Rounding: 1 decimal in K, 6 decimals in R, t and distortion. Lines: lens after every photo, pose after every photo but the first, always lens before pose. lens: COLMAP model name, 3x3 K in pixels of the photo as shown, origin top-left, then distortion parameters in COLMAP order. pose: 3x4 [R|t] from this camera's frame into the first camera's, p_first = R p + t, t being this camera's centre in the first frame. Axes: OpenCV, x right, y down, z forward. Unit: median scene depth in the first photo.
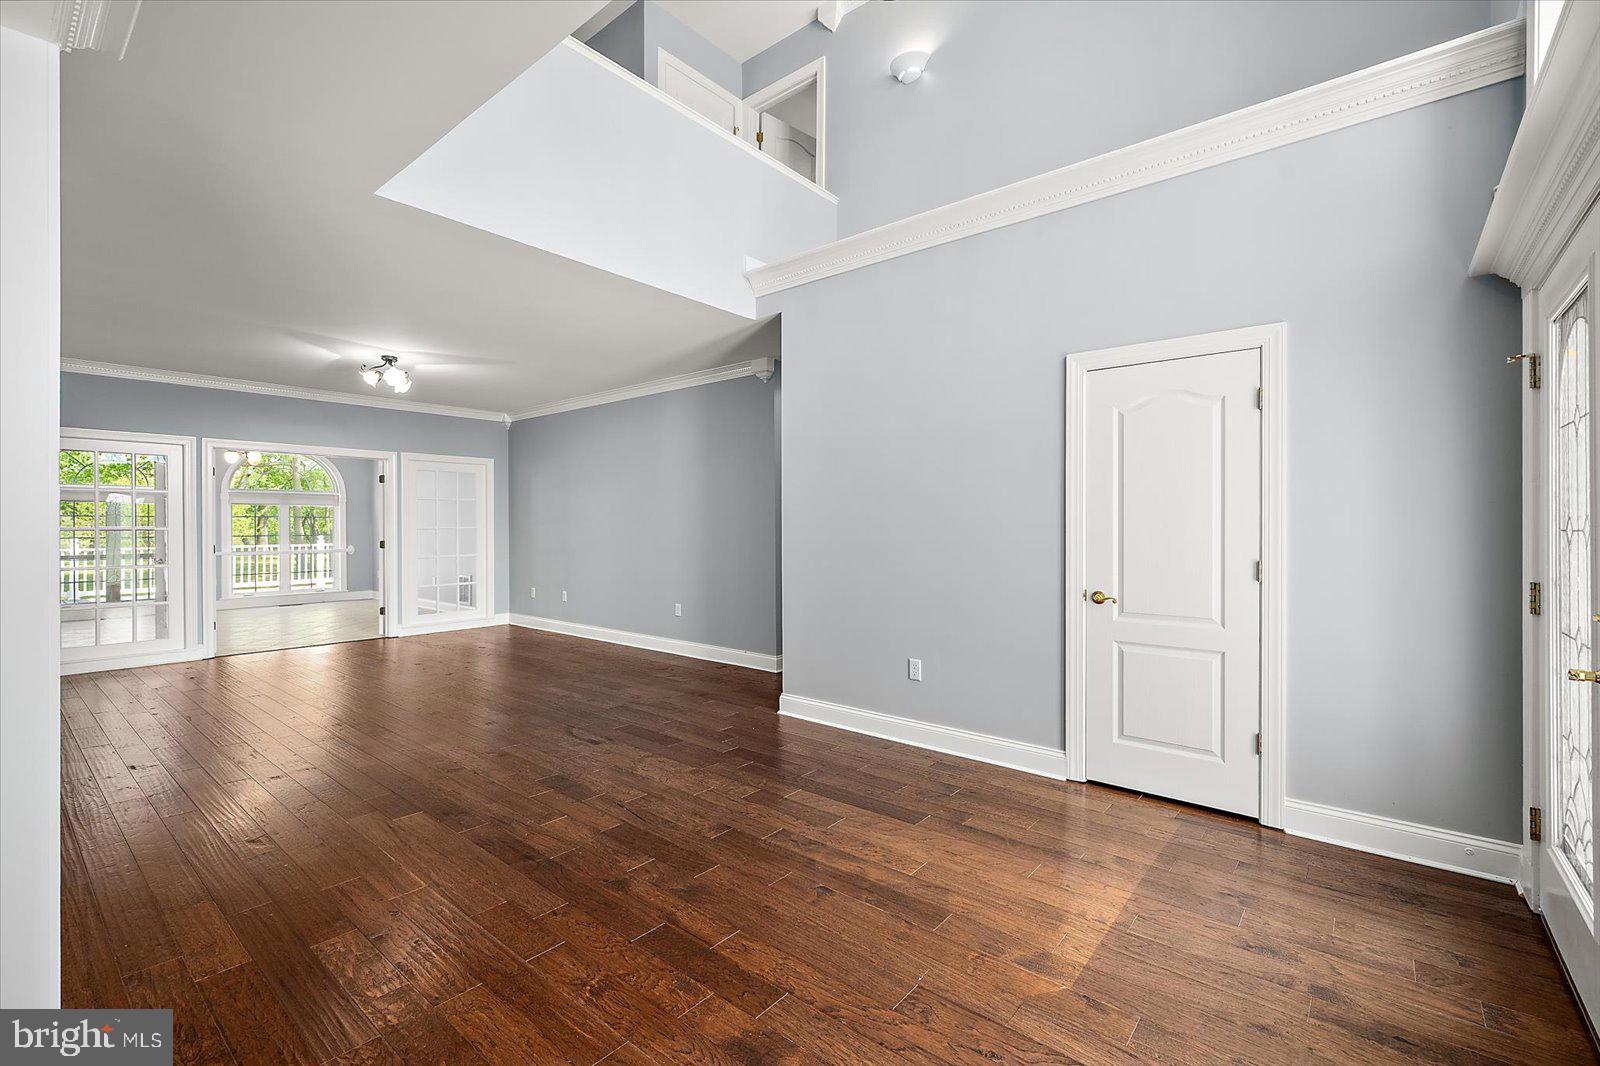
lens RADIAL K [[673.4, 0, 799.0], [0, 673.4, 526.9], [0, 0, 1]] dist [0.001460, 0.000389]
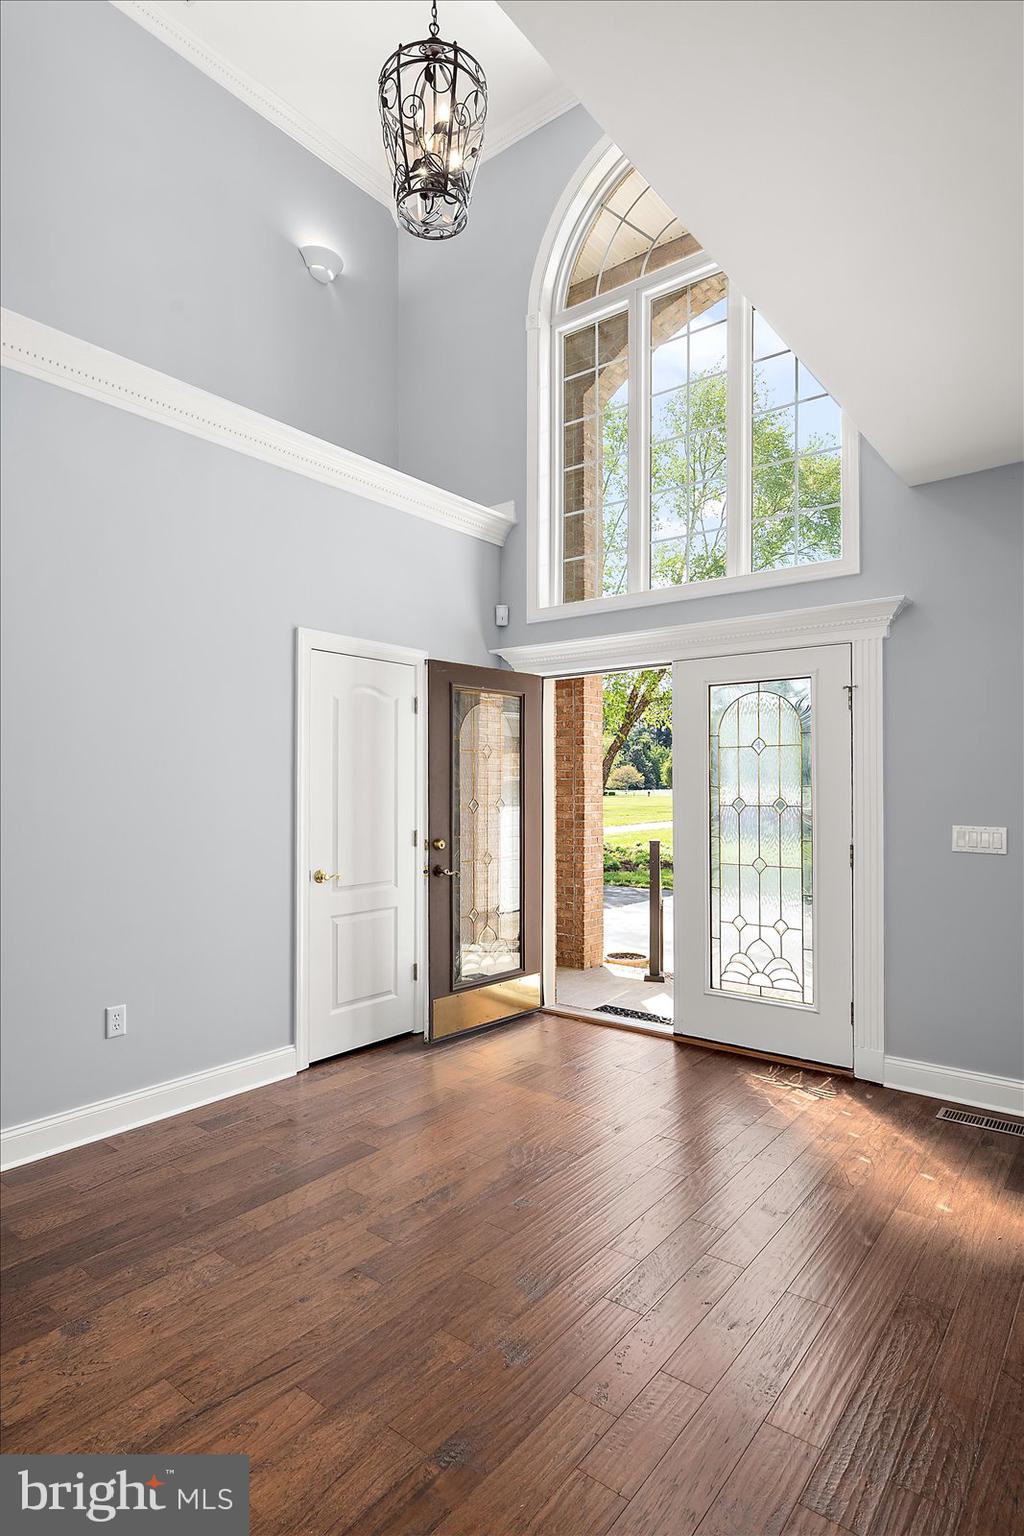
lens RADIAL K [[838.2, 0, 495.7], [0, 838.2, 792.9], [0, 0, 1]] dist [0.012959, -0.000885]
pose [[-0.002186, -0.005401, 0.999983, -0.793471], [0.001243, 0.999985, 0.005404, -0.026139], [-0.999997, 0.001255, -0.002179, 0.729094]]
